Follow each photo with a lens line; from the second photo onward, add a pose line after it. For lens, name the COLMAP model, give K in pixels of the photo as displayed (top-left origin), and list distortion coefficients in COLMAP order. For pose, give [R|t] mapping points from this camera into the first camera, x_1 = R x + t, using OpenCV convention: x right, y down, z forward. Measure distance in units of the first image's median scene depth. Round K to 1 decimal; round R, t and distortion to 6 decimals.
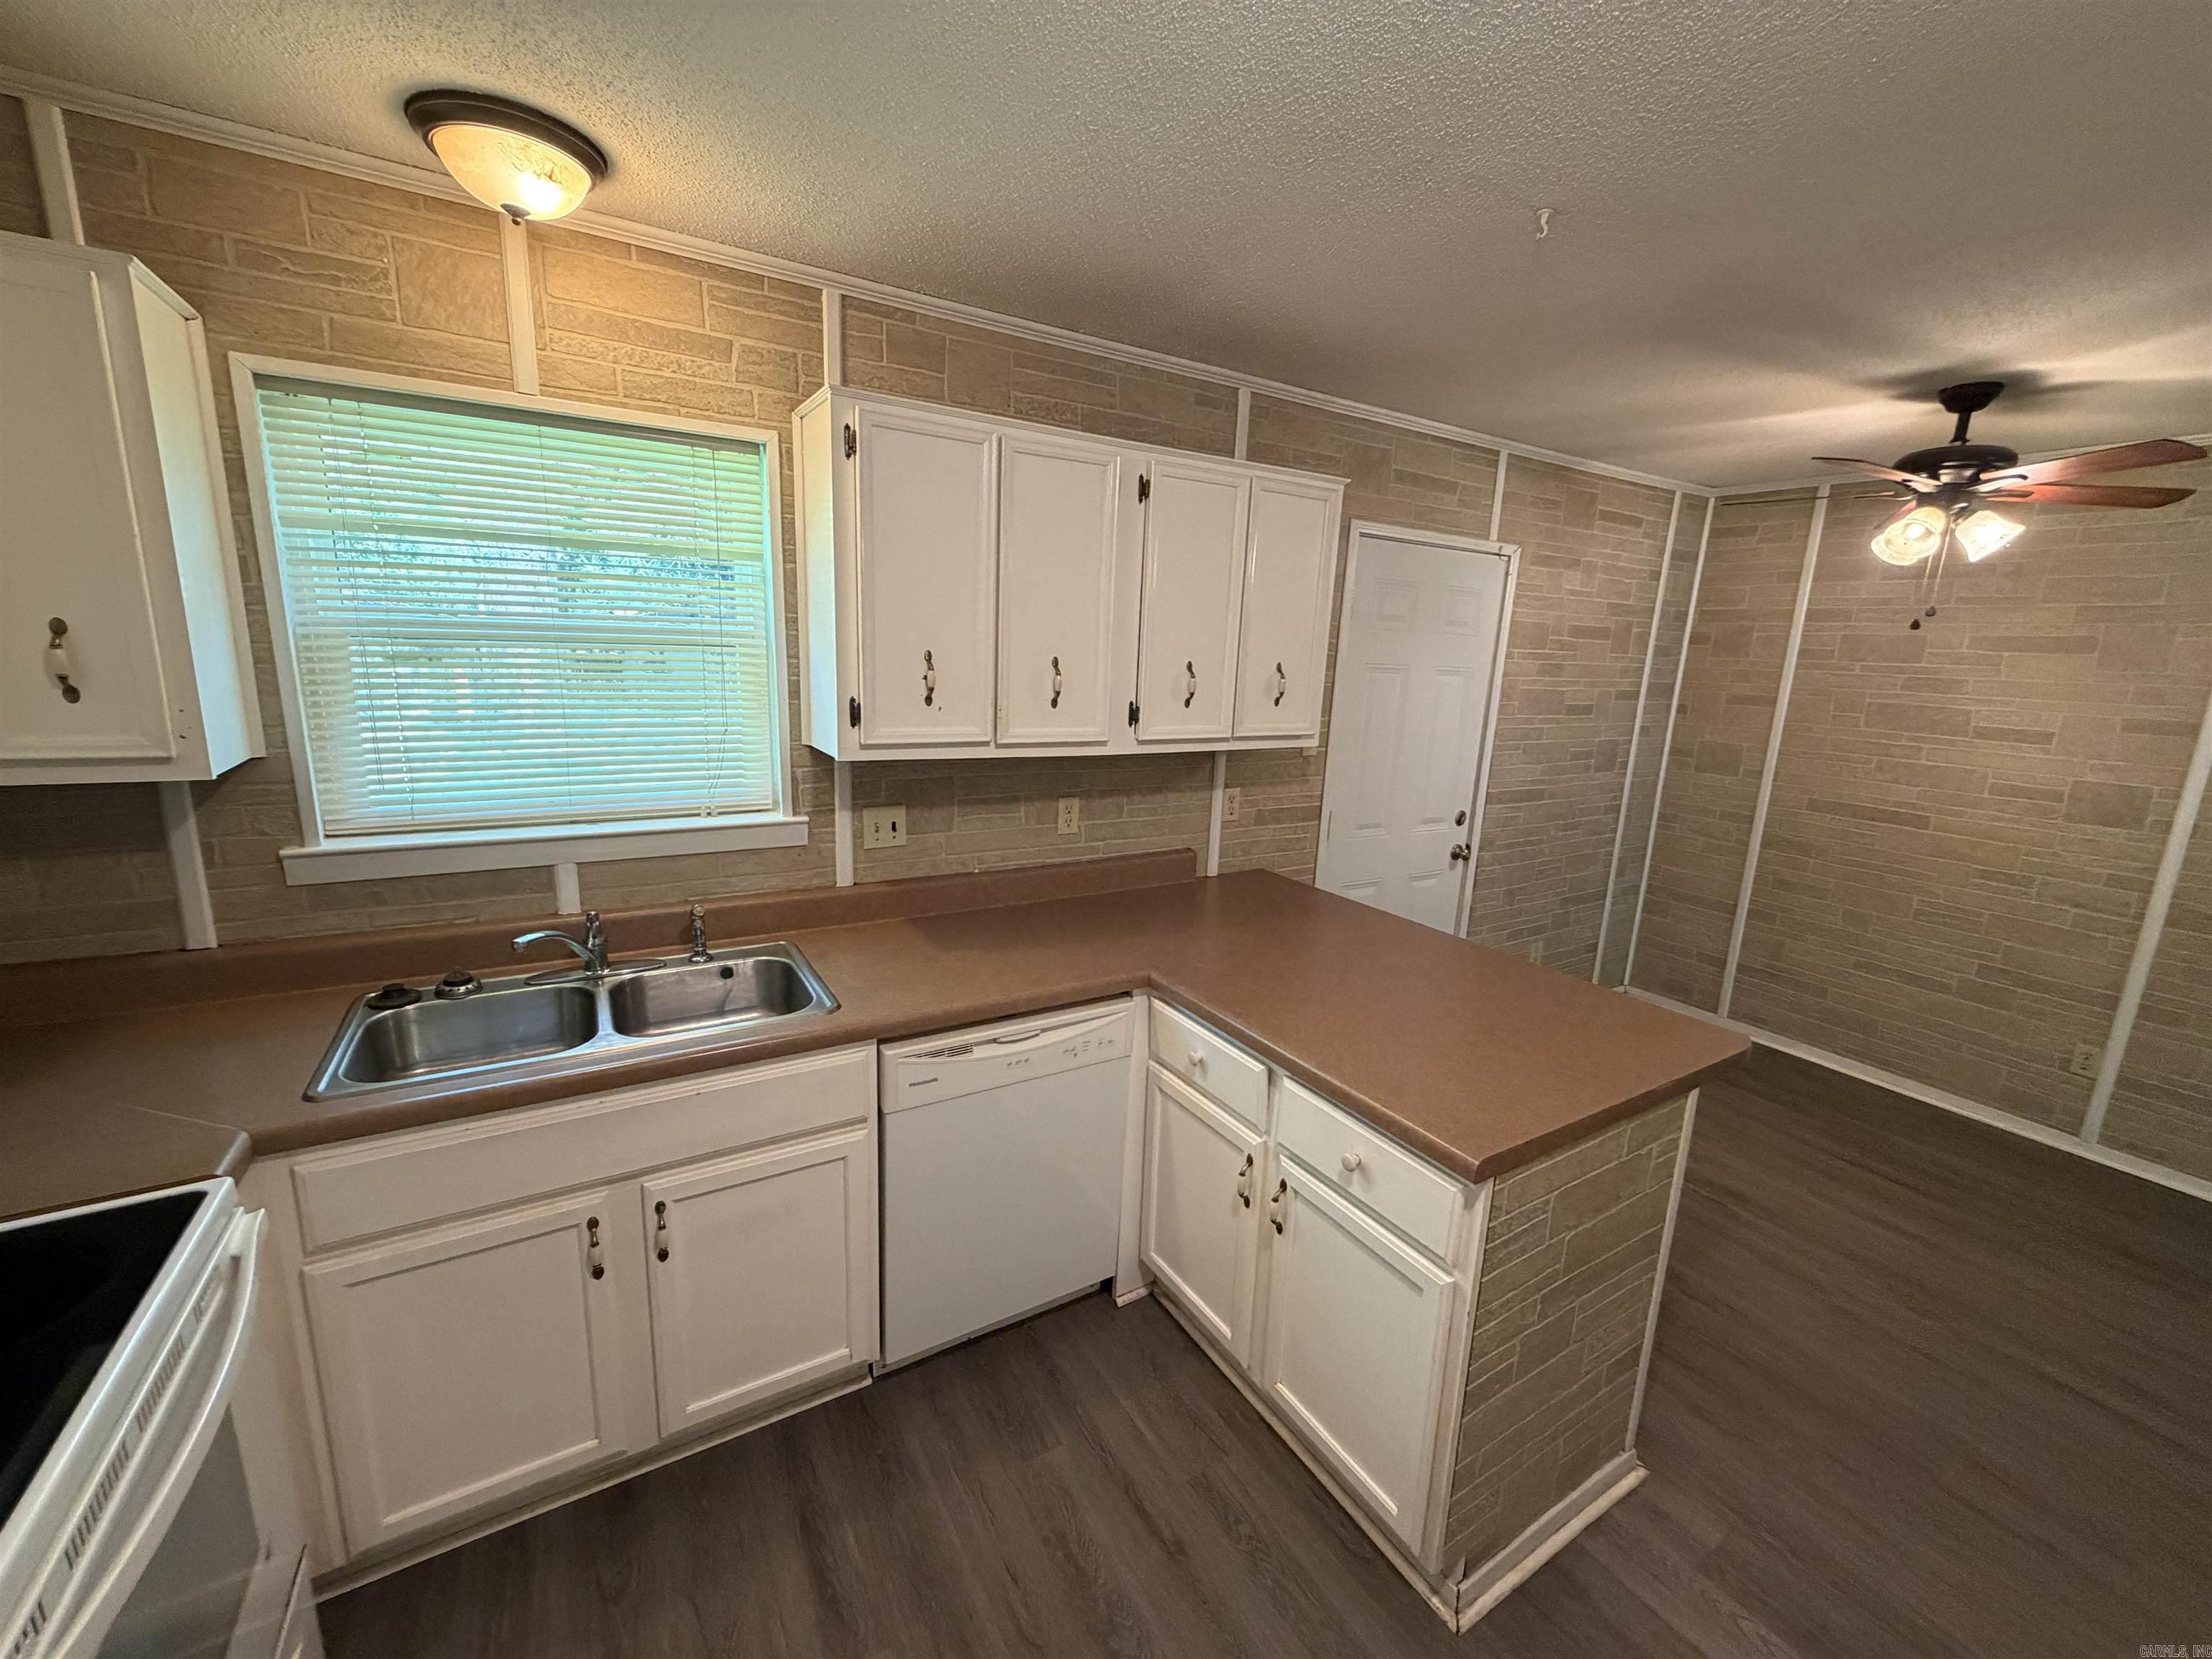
lens RADIAL K [[880.2, 0, 1103.1], [0, 880.2, 831.8], [0, 0, 1]] dist [-0.000689, 0.000129]
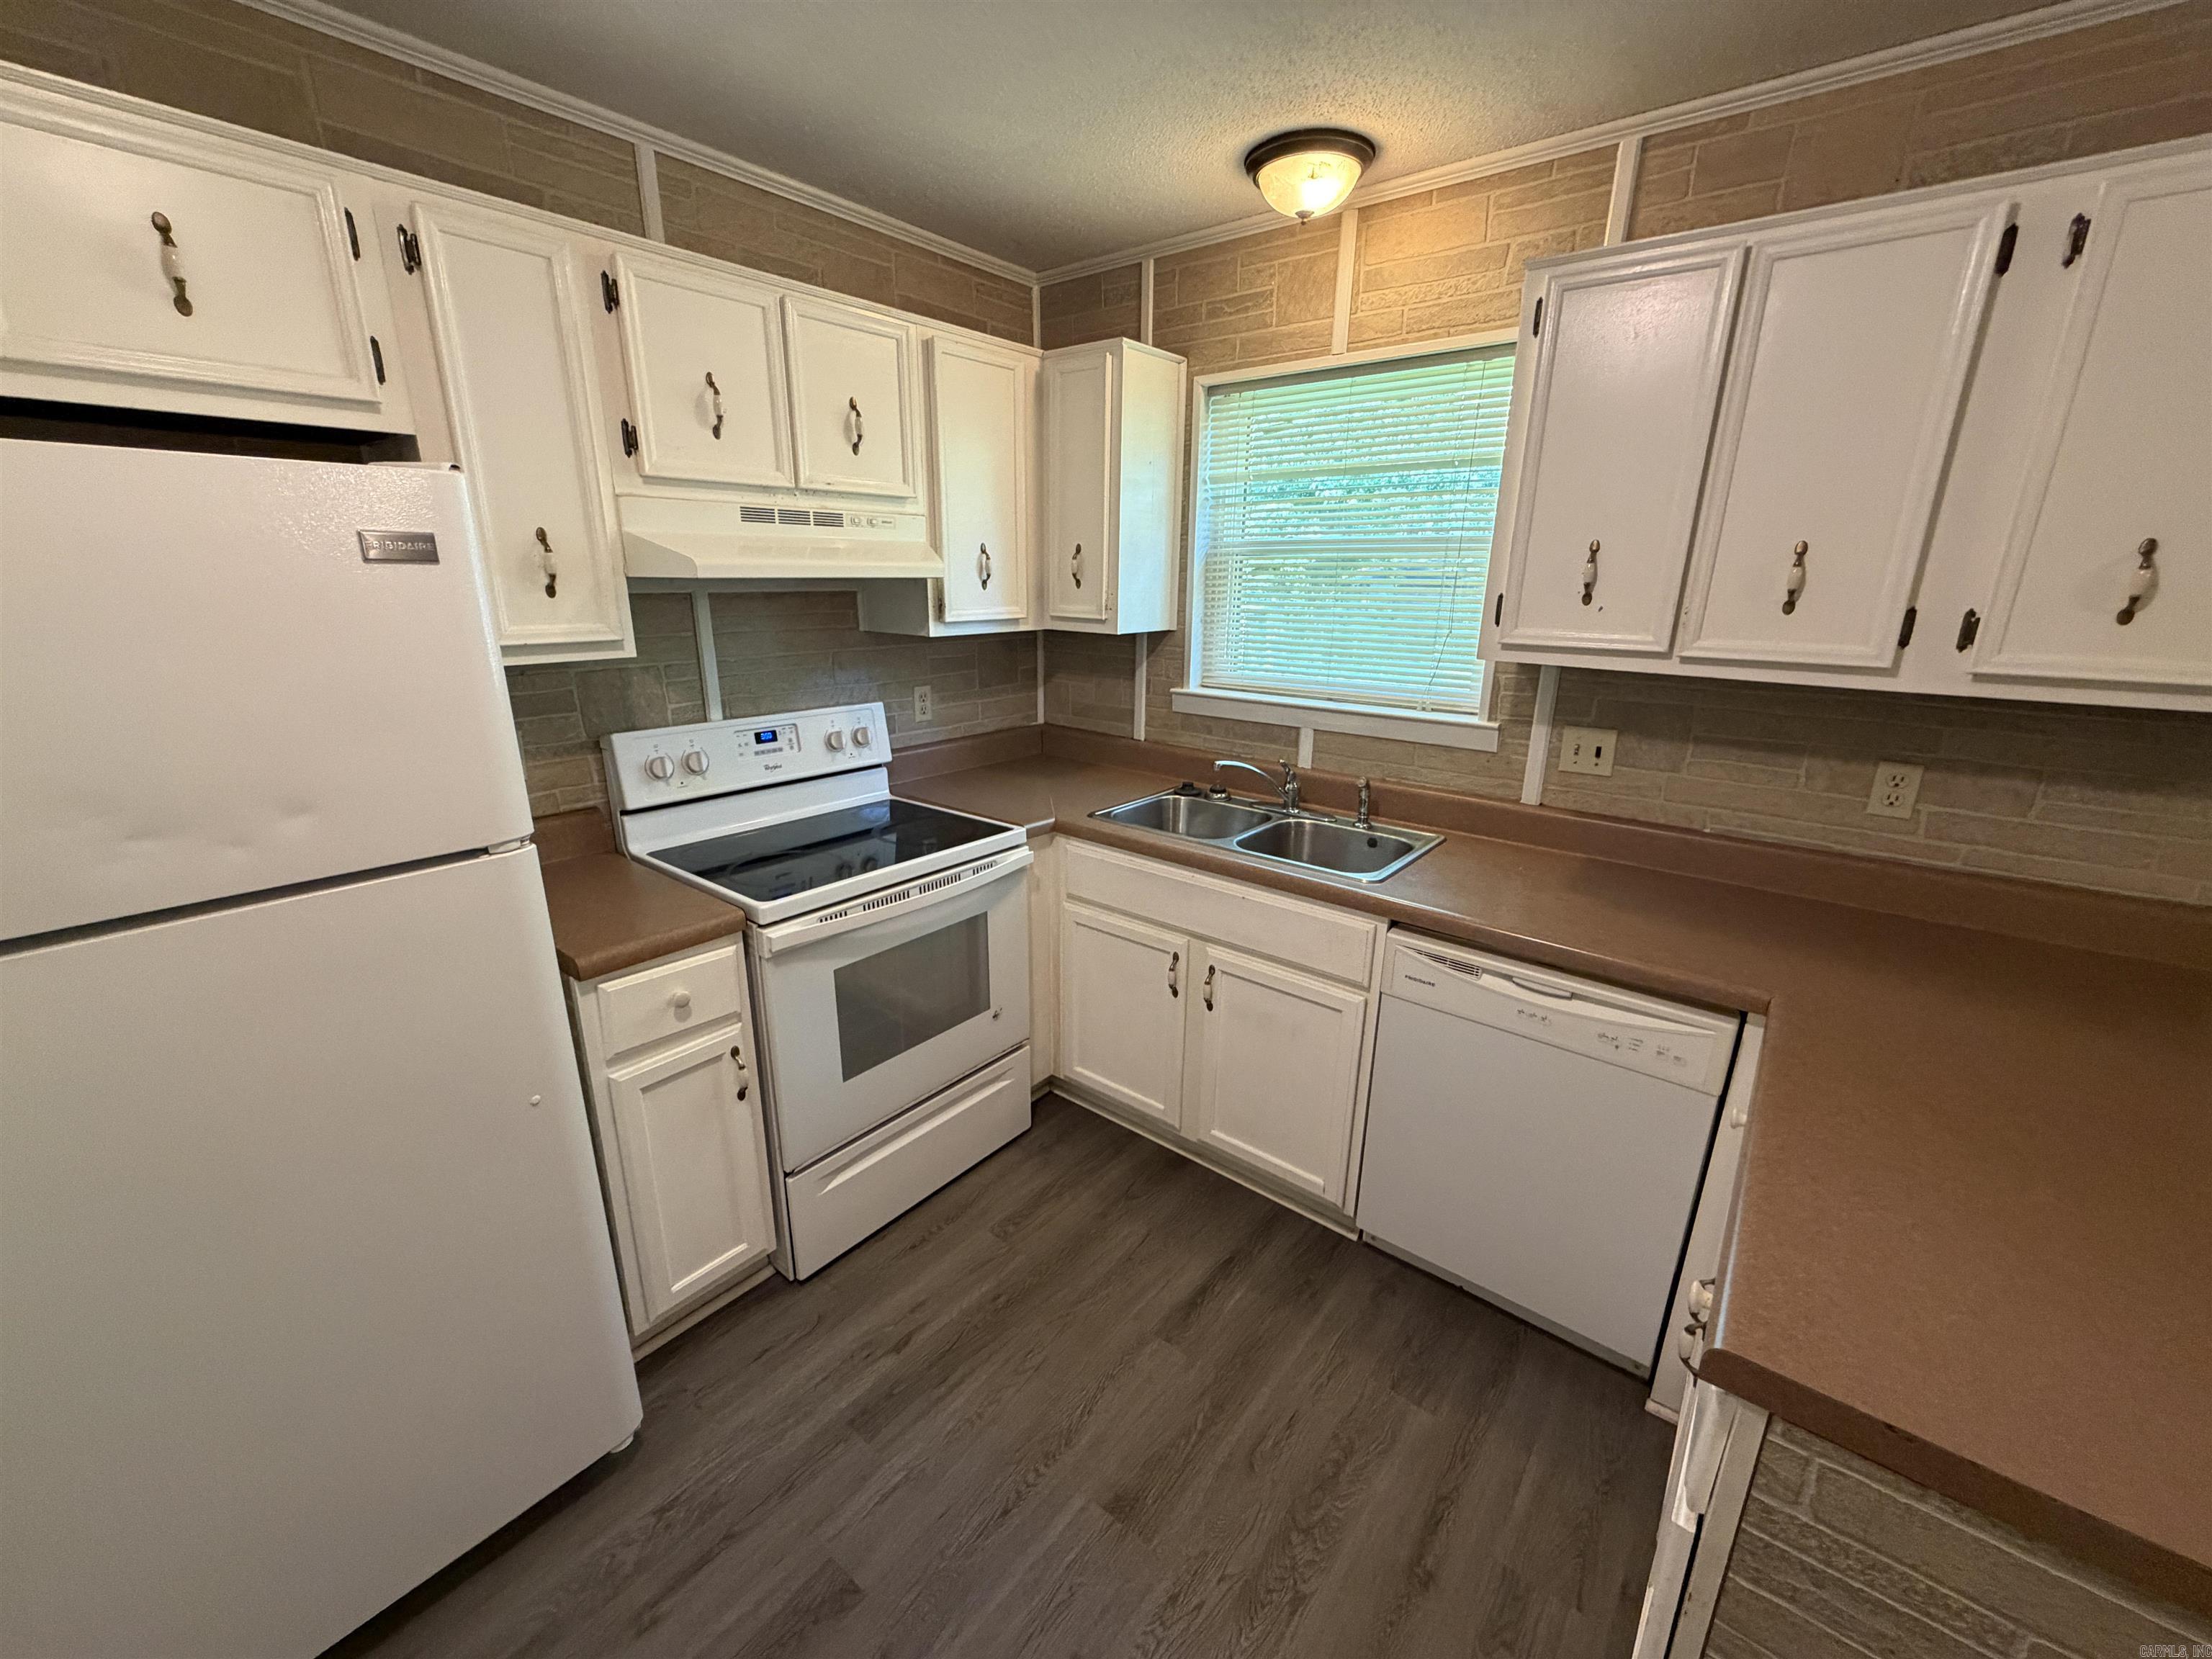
lens RADIAL K [[880.2, 0, 1103.1], [0, 880.2, 831.8], [0, 0, 1]] dist [-0.000689, 0.000129]
pose [[0.341159, 0.231045, -0.911169, 0.491473], [-0.194118, 0.965746, 0.172202, 0.018419], [0.919744, 0.118126, 0.374322, 0.251867]]
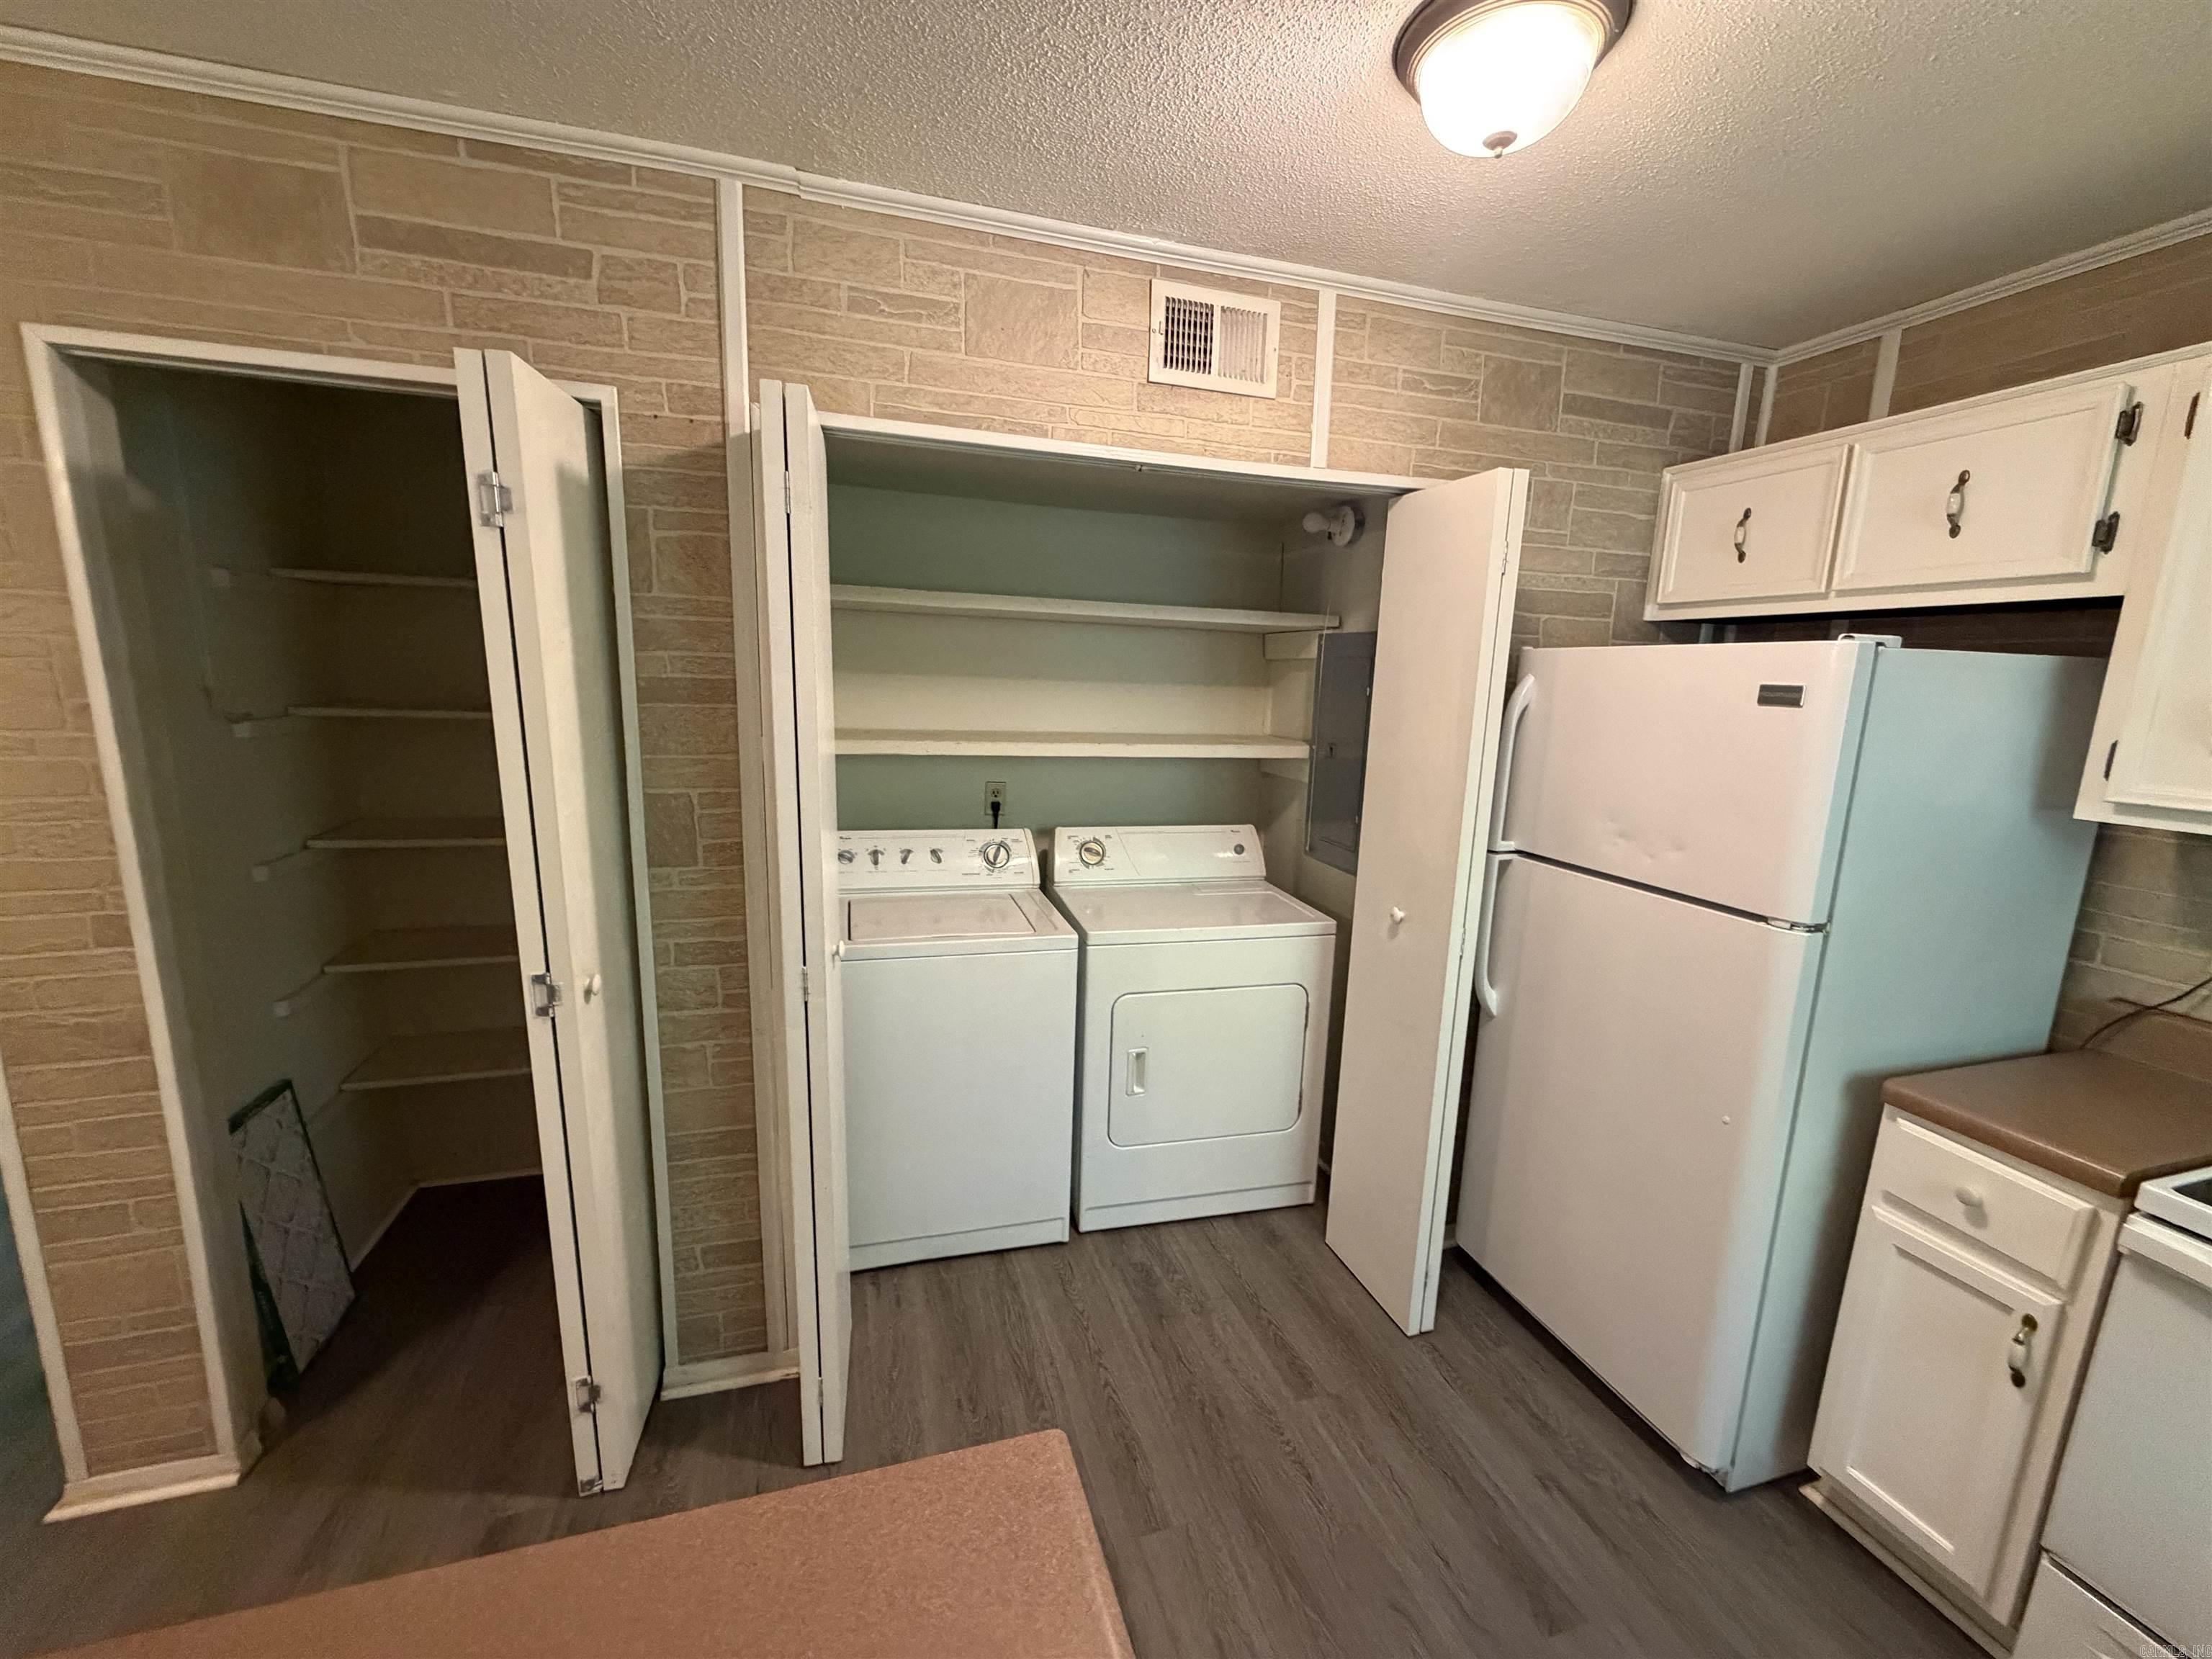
lens RADIAL K [[880.2, 0, 1103.1], [0, 880.2, 831.8], [0, 0, 1]] dist [-0.000689, 0.000129]
pose [[-0.968805, -0.111167, 0.221492, 0.208526], [-0.018399, 0.923544, 0.383051, -0.145701], [-0.247140, 0.367026, -0.896780, 0.911422]]
